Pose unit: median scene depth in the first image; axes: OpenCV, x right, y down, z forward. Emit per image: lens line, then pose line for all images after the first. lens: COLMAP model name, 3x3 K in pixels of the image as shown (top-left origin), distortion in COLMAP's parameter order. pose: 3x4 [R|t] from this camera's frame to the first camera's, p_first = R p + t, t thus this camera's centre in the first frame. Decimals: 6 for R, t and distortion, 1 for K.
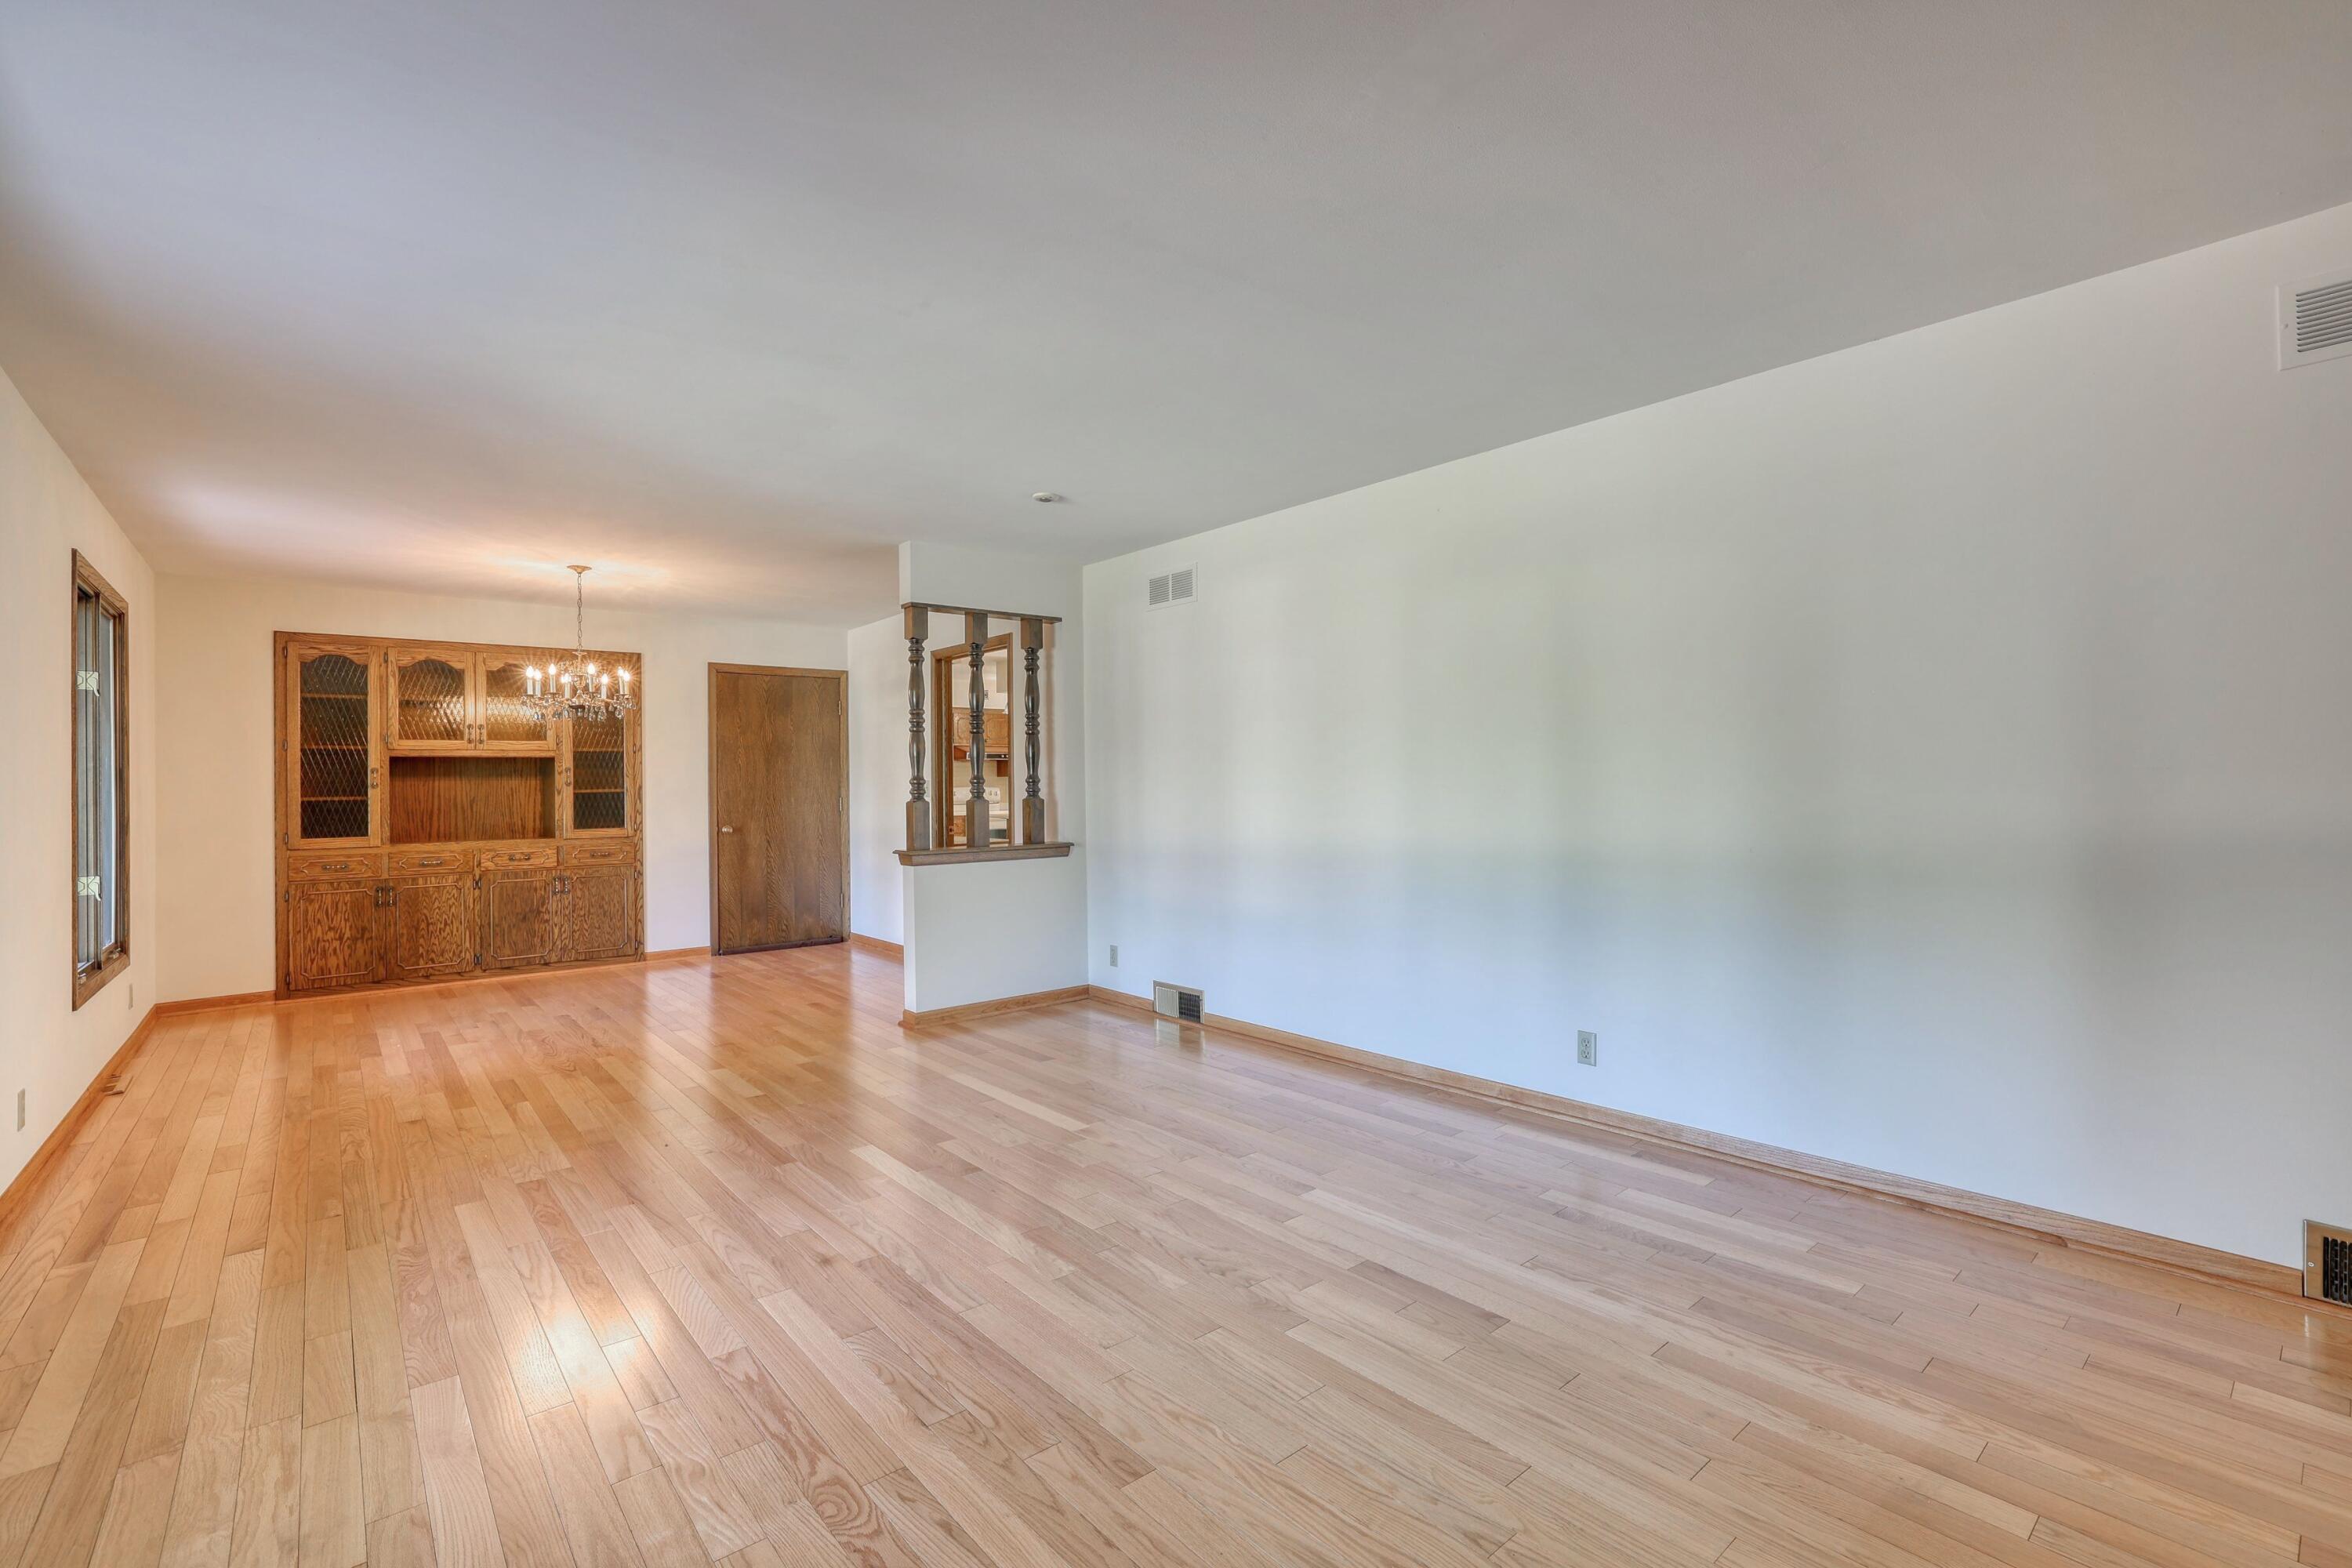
lens RADIAL K [[1023.3, 0, 1175.4], [0, 1023.3, 771.8], [0, 0, 1]] dist [-0.051460, 0.019159]
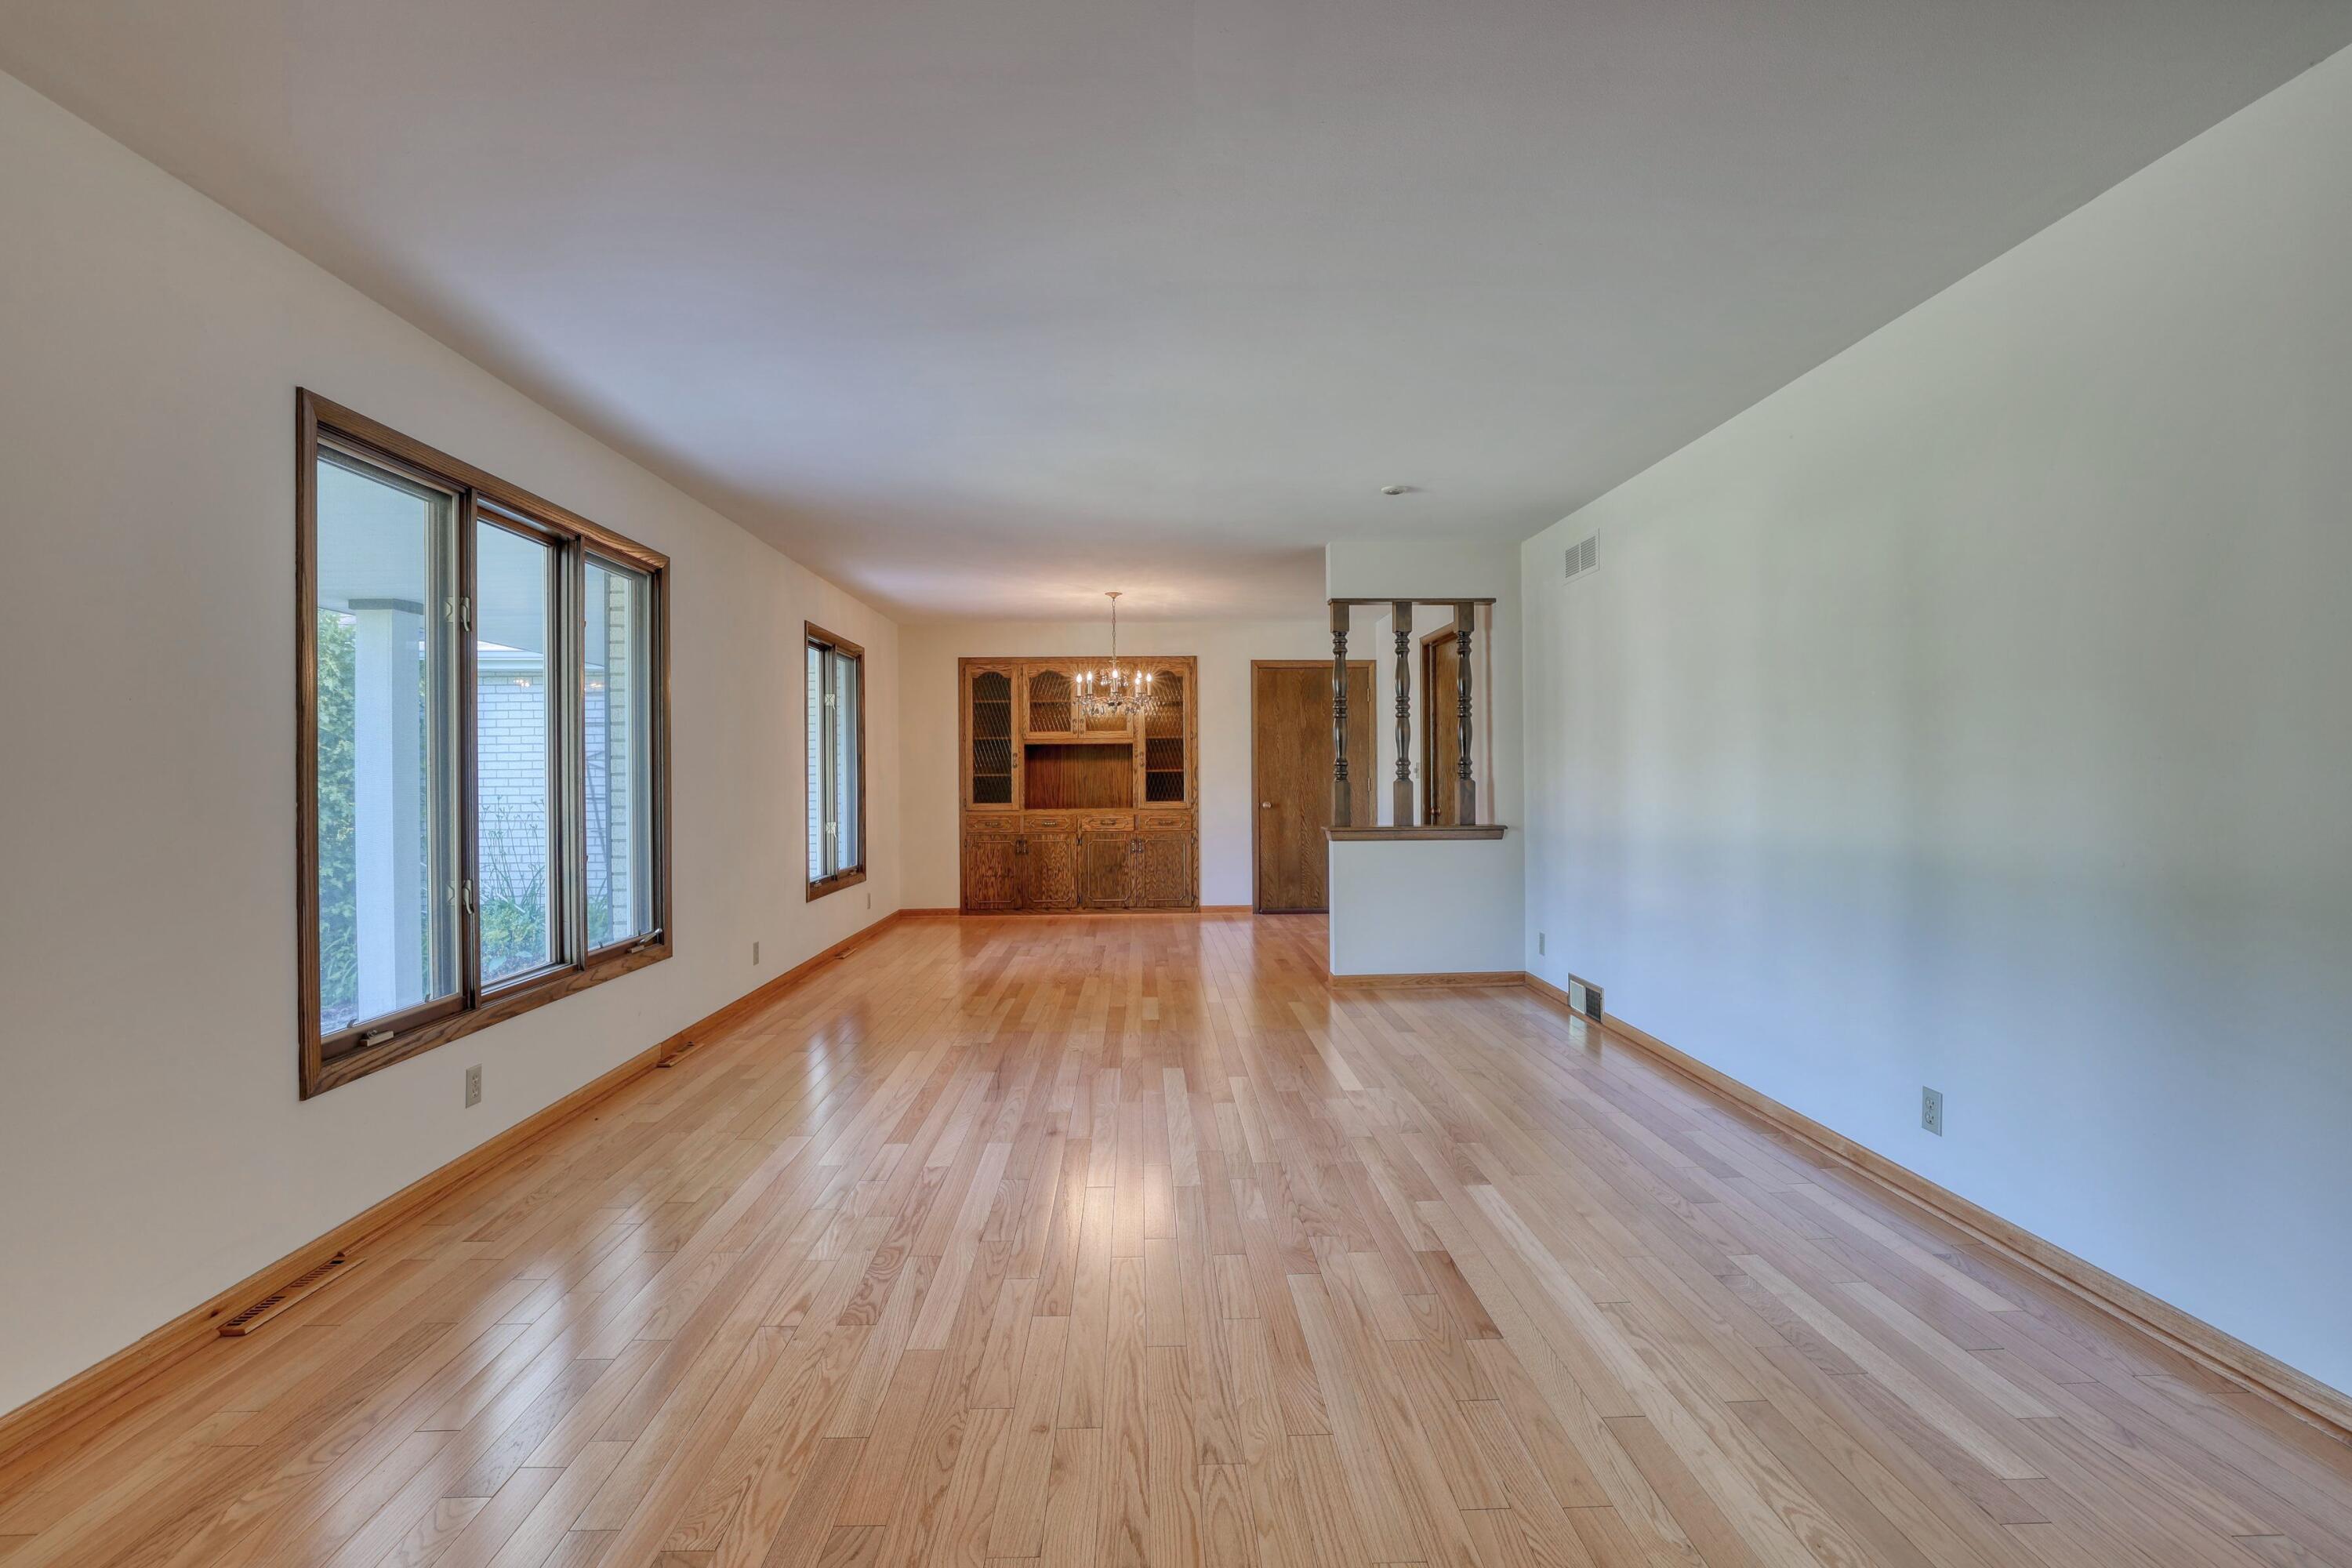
lens RADIAL K [[1023.3, 0, 1175.4], [0, 1023.3, 771.8], [0, 0, 1]] dist [-0.051460, 0.019159]
pose [[0.790364, 0.006950, -0.612598, 0.231535], [0.003743, 0.999862, 0.016172, 0.000077], [0.612626, -0.015075, 0.790229, 0.027642]]
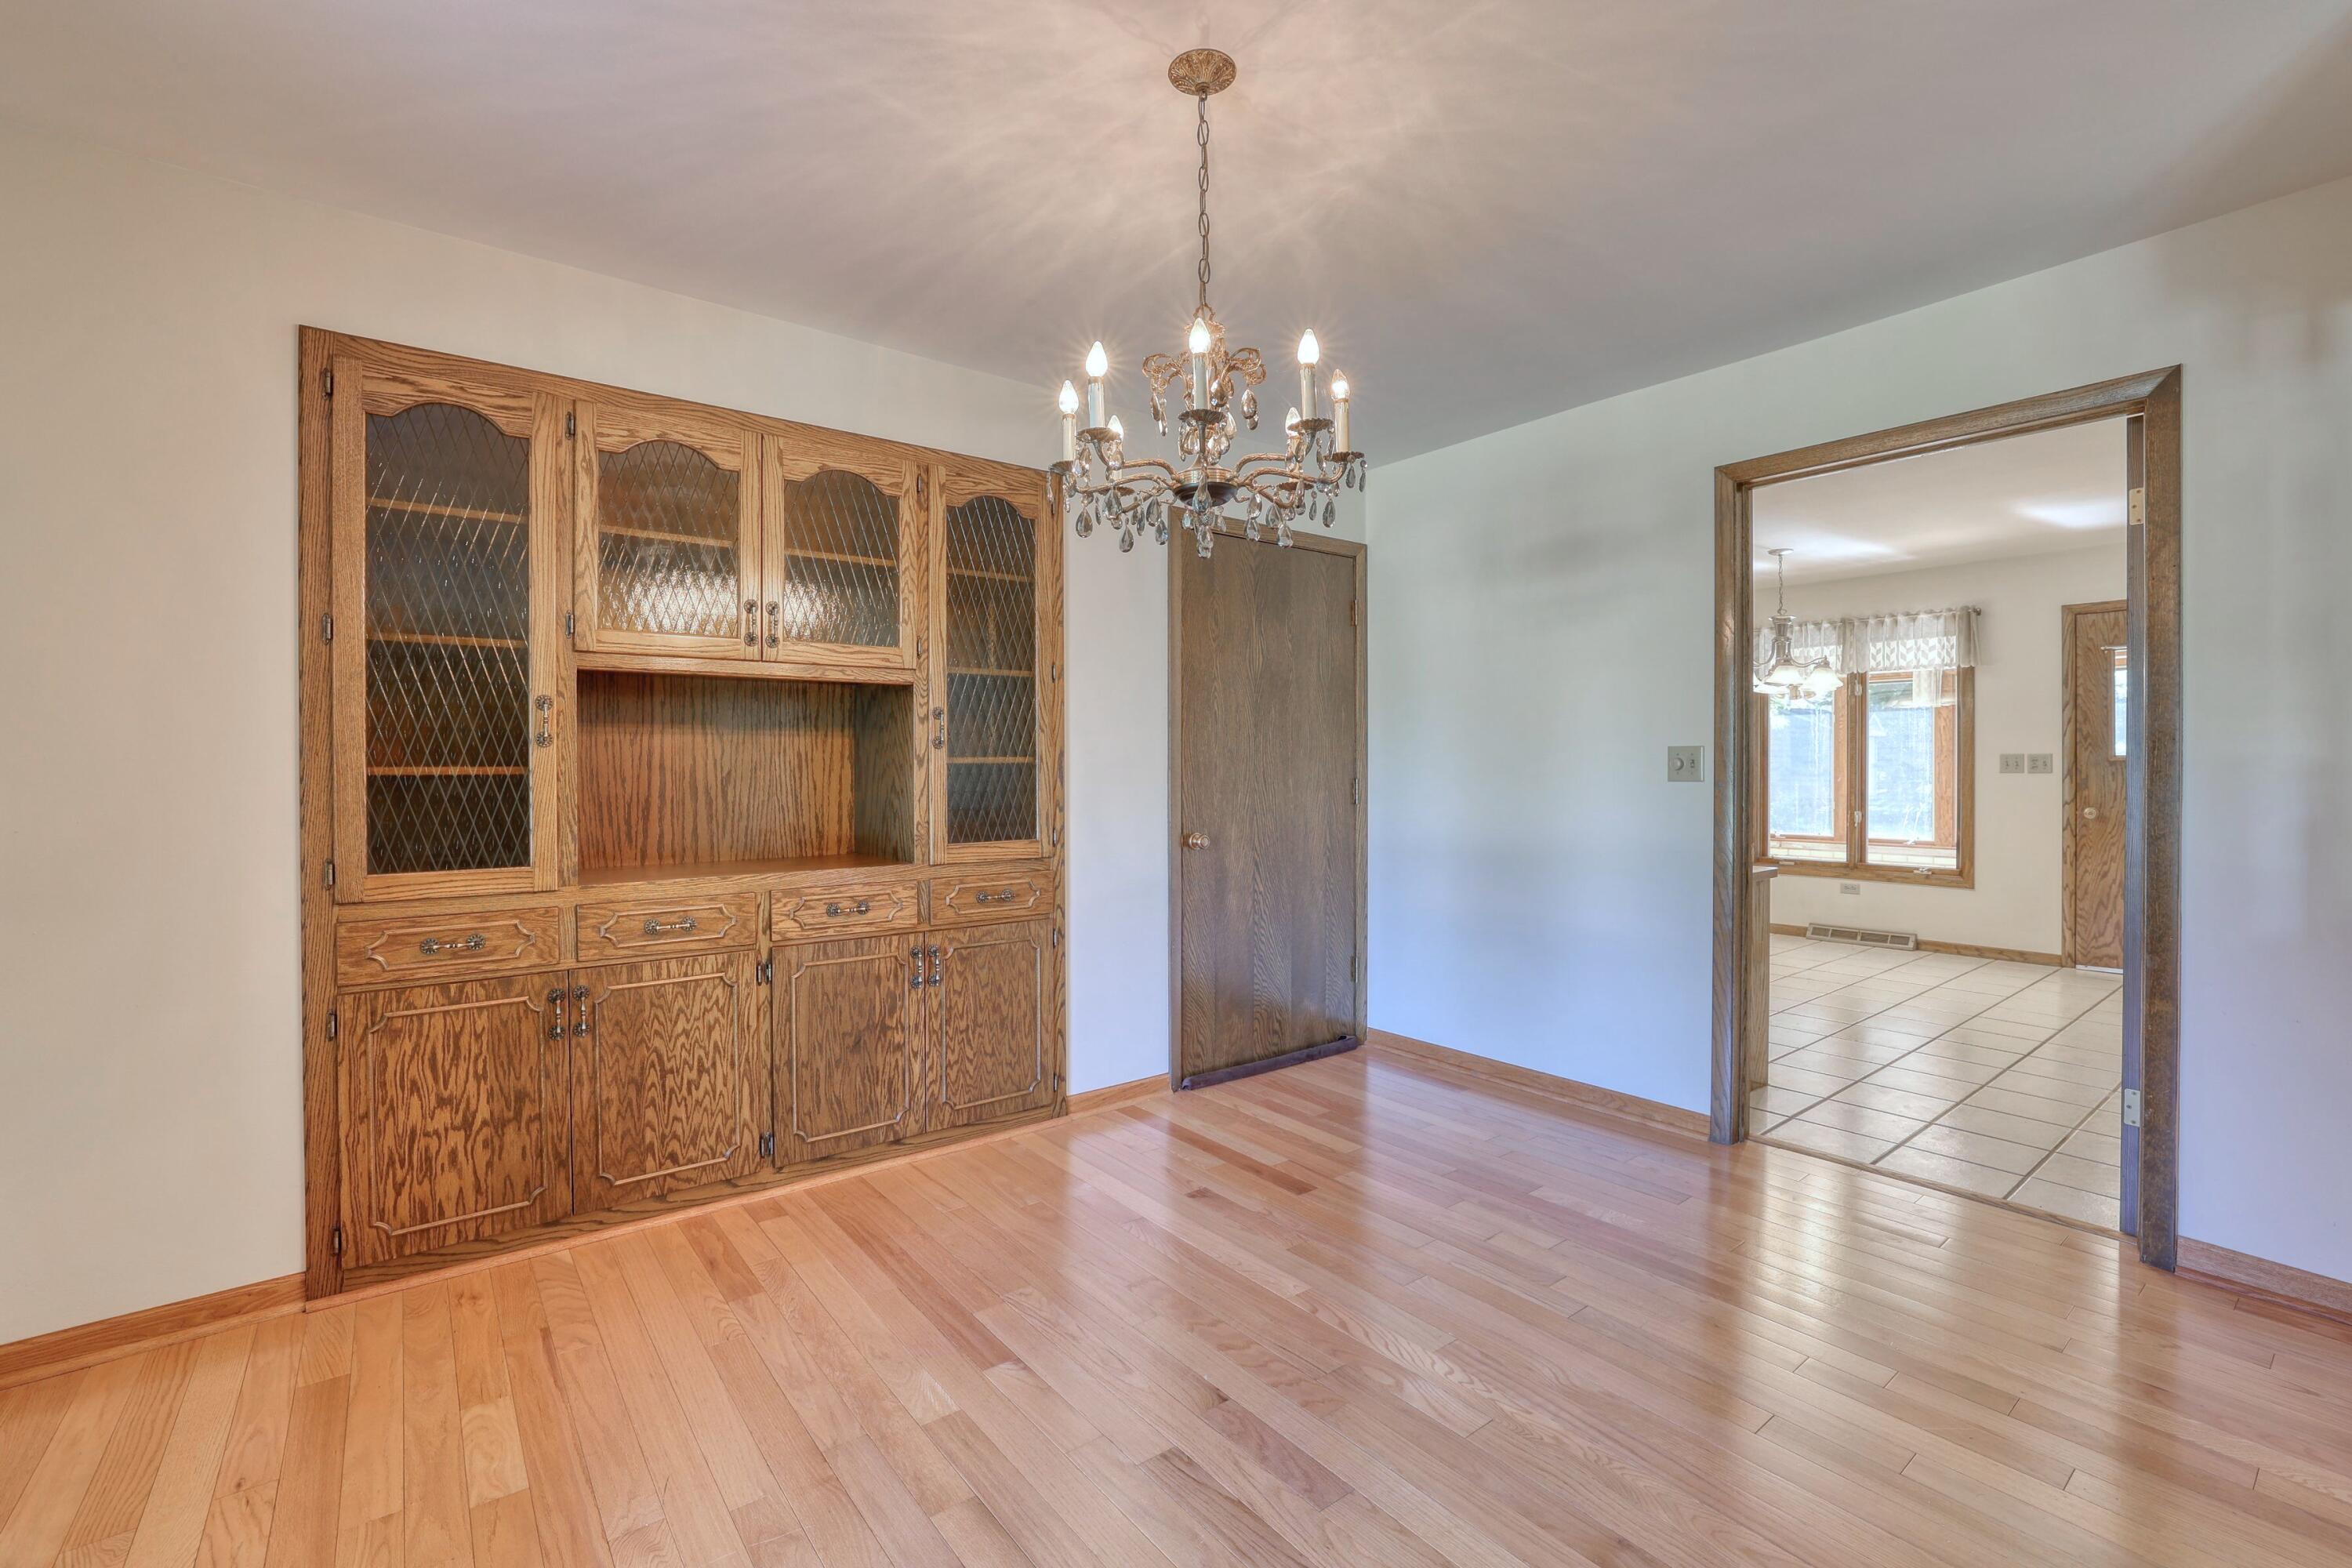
lens RADIAL K [[1023.3, 0, 1175.4], [0, 1023.3, 771.8], [0, 0, 1]] dist [-0.051460, 0.019159]
pose [[0.998742, 0.012559, -0.048551, -0.534378], [-0.011676, 0.999762, 0.018426, 0.016617], [0.048771, -0.017836, 0.998651, 0.613782]]
